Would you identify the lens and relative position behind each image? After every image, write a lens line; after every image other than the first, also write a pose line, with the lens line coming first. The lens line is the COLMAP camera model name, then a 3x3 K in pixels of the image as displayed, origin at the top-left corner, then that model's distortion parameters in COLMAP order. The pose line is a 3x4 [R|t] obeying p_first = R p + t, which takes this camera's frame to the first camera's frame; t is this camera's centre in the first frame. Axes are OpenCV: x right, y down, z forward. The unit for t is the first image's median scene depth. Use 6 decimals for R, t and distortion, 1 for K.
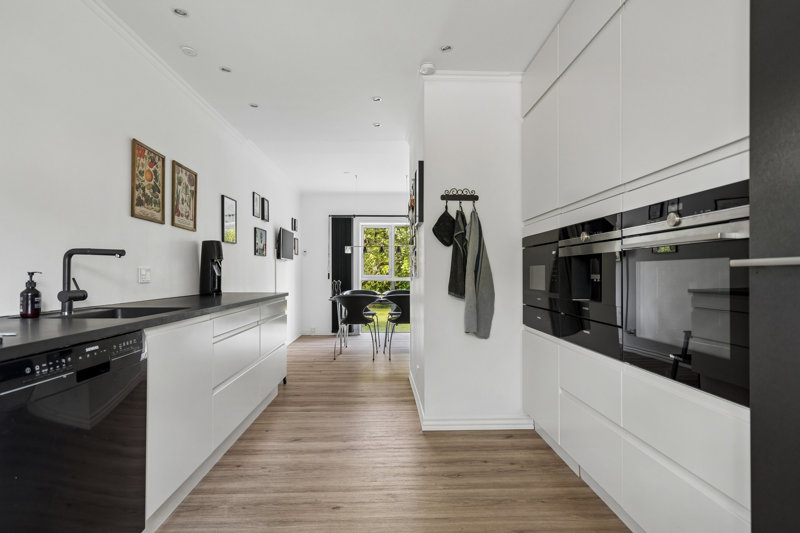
lens RADIAL K [[409.2, 0, 400.0], [0, 409.2, 266.5], [0, 0, 1]] dist [-0.000194, -0.000038]
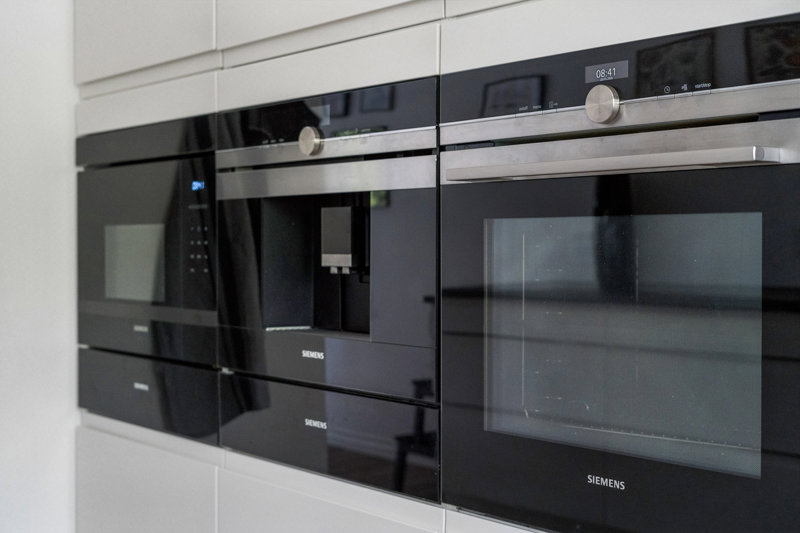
lens RADIAL K [[919.5, 0, 400.0], [0, 919.5, 266.5], [0, 0, 1]] dist [0.016593, 0.008937]
pose [[0.720289, -0.000892, 0.693673, -0.020181], [-0.023038, 0.999417, 0.025208, 0.009422], [-0.693291, -0.034138, 0.719848, 0.420705]]
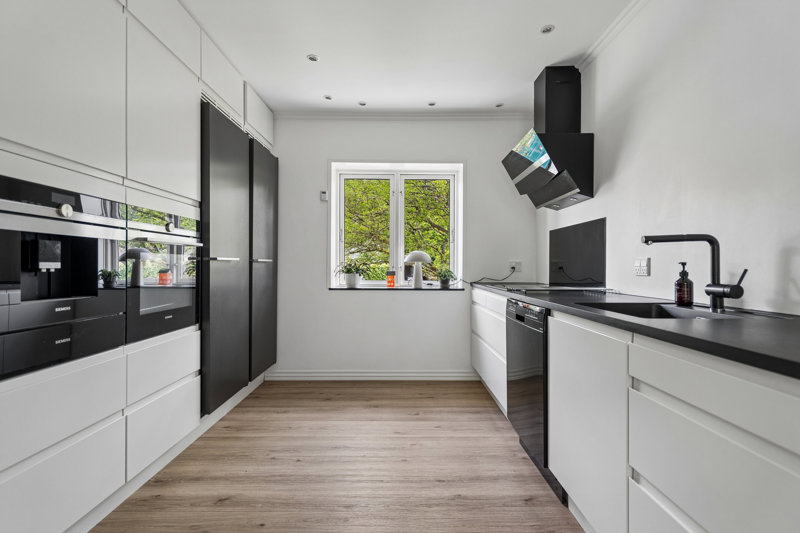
lens RADIAL K [[399.2, 0, 395.8], [0, 399.2, 264.2], [0, 0, 1]] dist [0.001060, 0.000030]
pose [[-0.998914, -0.002933, 0.046510, -0.185364], [-0.004132, 0.999661, -0.025716, 0.042043], [-0.046418, -0.025880, -0.998587, 1.834677]]
